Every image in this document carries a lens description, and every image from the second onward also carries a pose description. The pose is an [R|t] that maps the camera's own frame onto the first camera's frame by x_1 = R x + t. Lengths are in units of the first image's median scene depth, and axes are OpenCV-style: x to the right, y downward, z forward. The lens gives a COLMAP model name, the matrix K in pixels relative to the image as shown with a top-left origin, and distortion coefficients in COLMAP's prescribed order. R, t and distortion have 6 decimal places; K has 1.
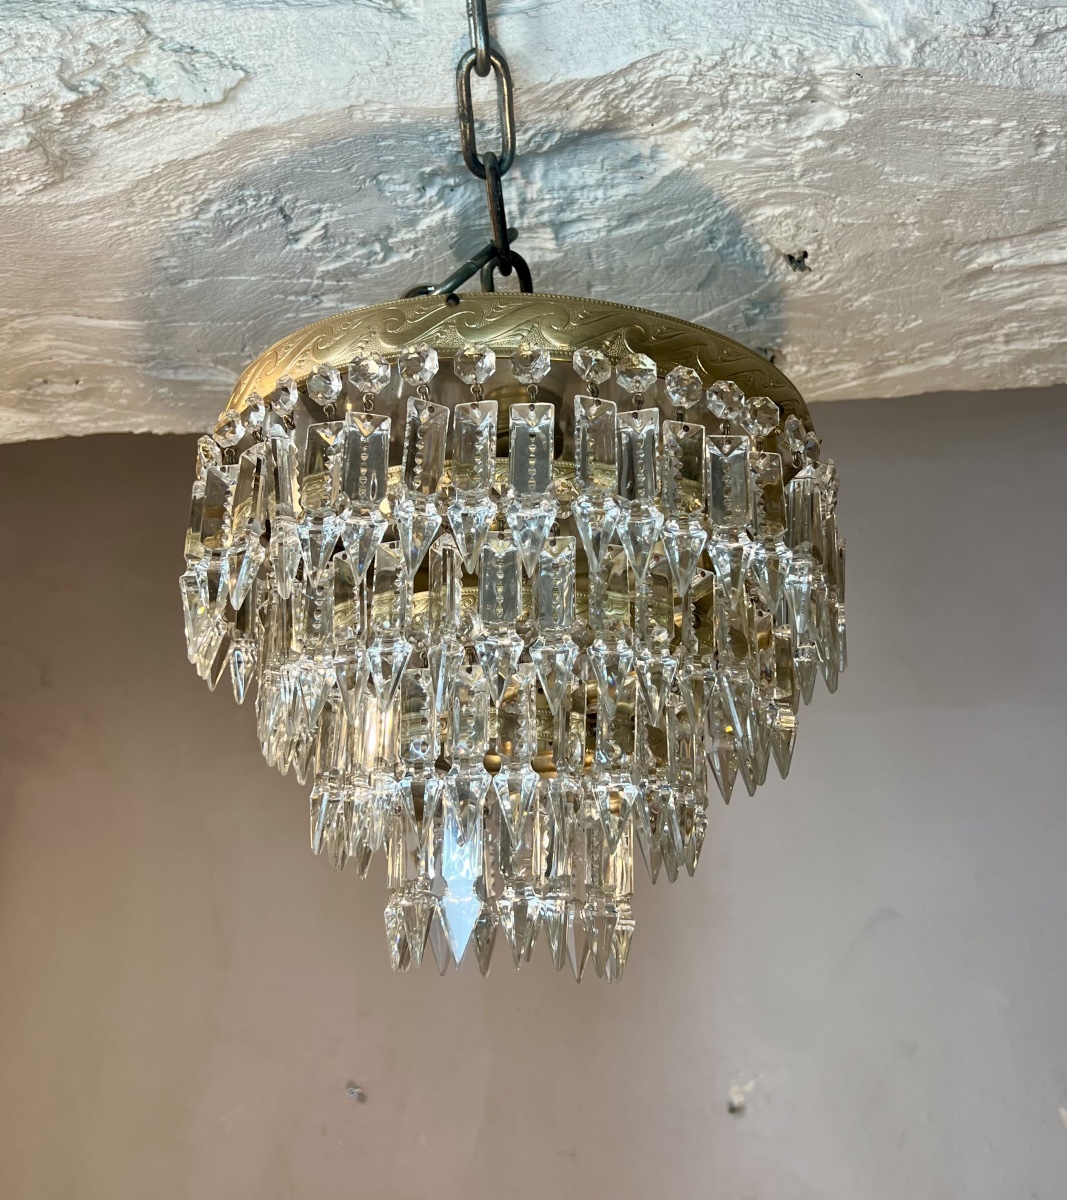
lens RADIAL K [[1227.7, 0, 538.4], [0, 1227.7, 583.2], [0, 0, 1]] dist [0.069687, -0.140134]
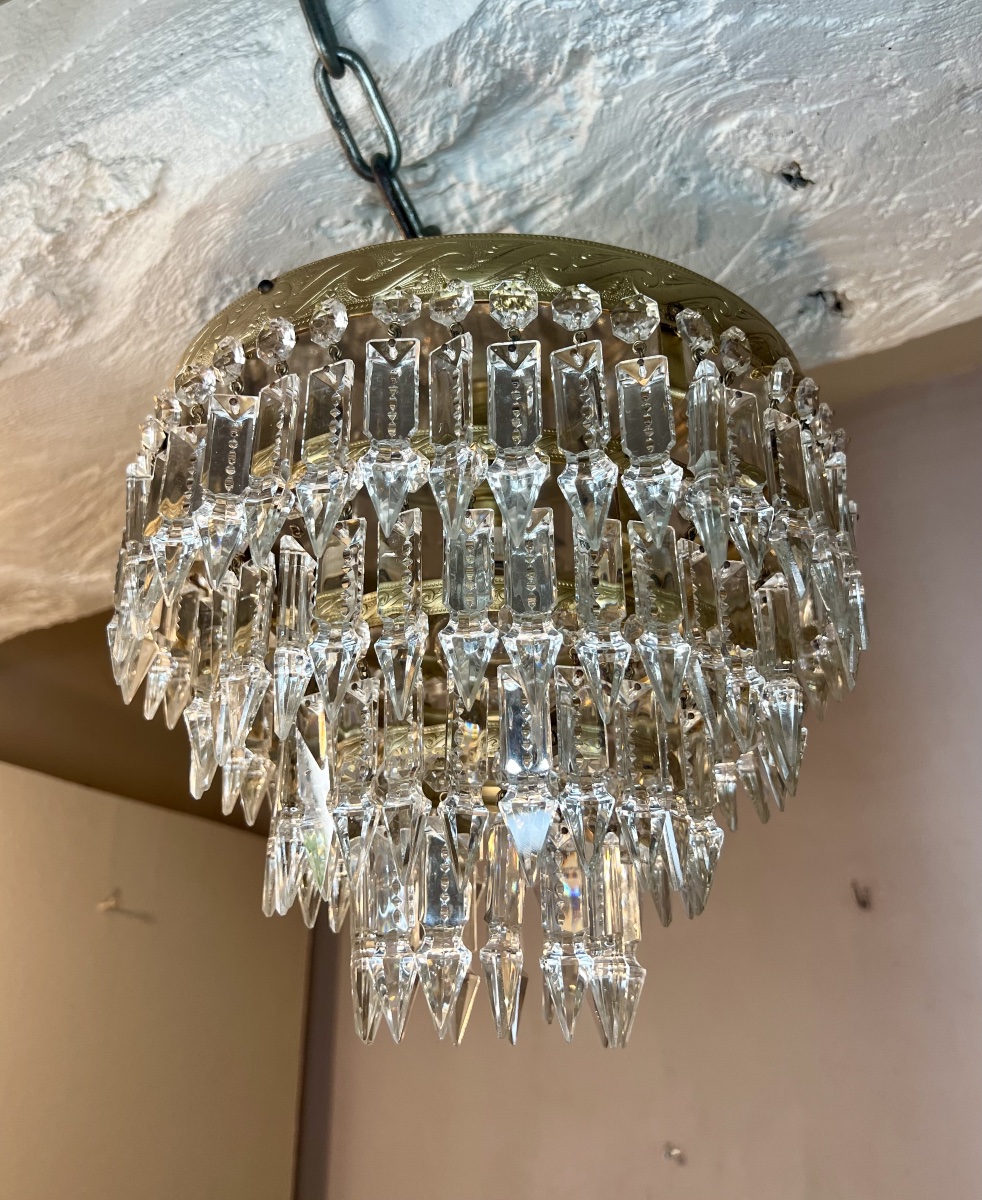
lens RADIAL K [[1061.0, 0, 490.9], [0, 1061.0, 565.1], [0, 0, 1]] dist [-0.012060, 0.024750]
pose [[0.915594, -0.200392, -0.348612, 0.239327], [0.163402, 0.977583, -0.132783, 0.078228], [0.367406, 0.064611, 0.927814, 0.265042]]
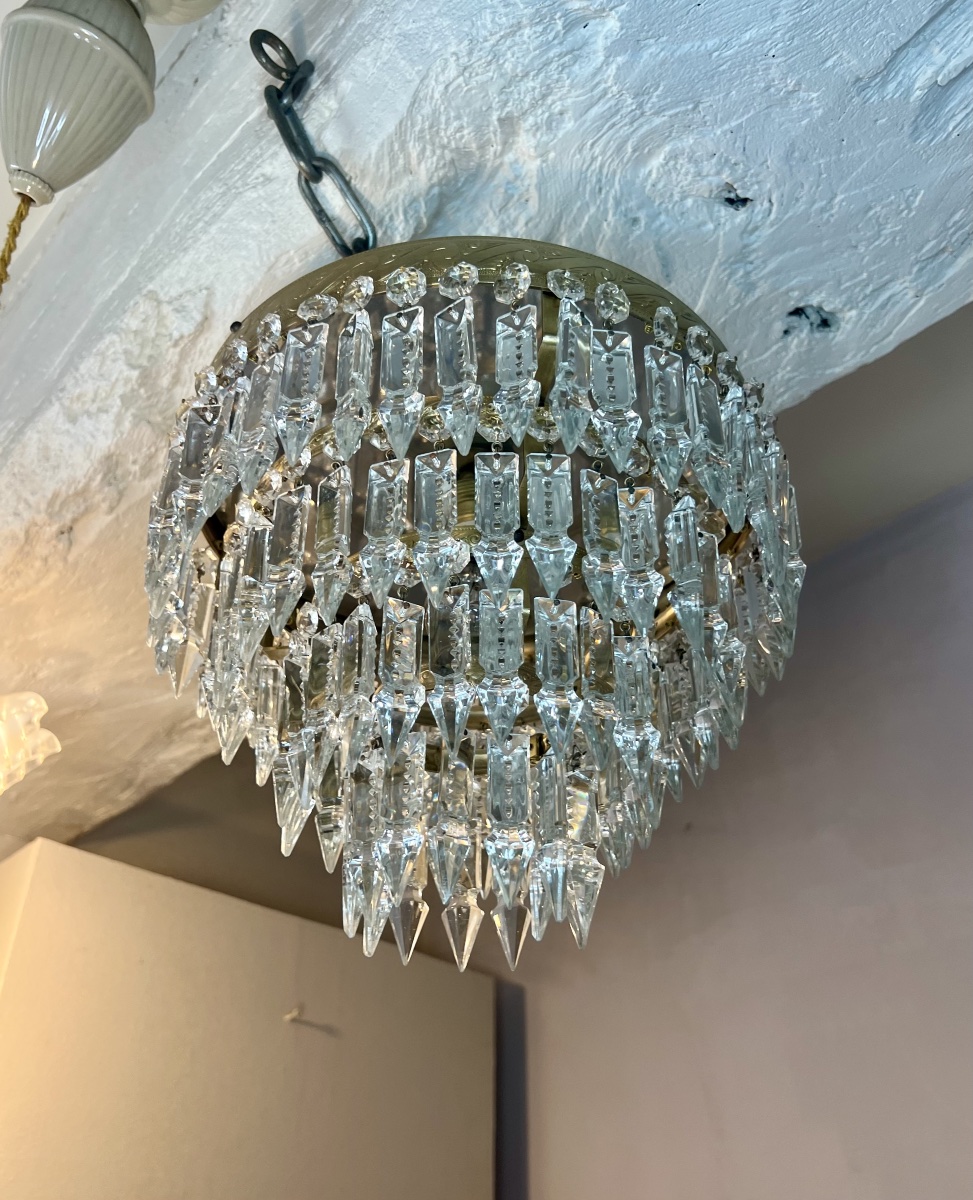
lens RADIAL K [[1020.0, 0, 500.6], [0, 1020.0, 641.2], [0, 0, 1]] dist [0.001773, 0.001796]
pose [[0.805233, -0.339797, -0.485940, 0.363380], [0.225657, 0.933460, -0.278803, 0.266265], [0.548342, 0.114846, 0.828331, 0.301571]]
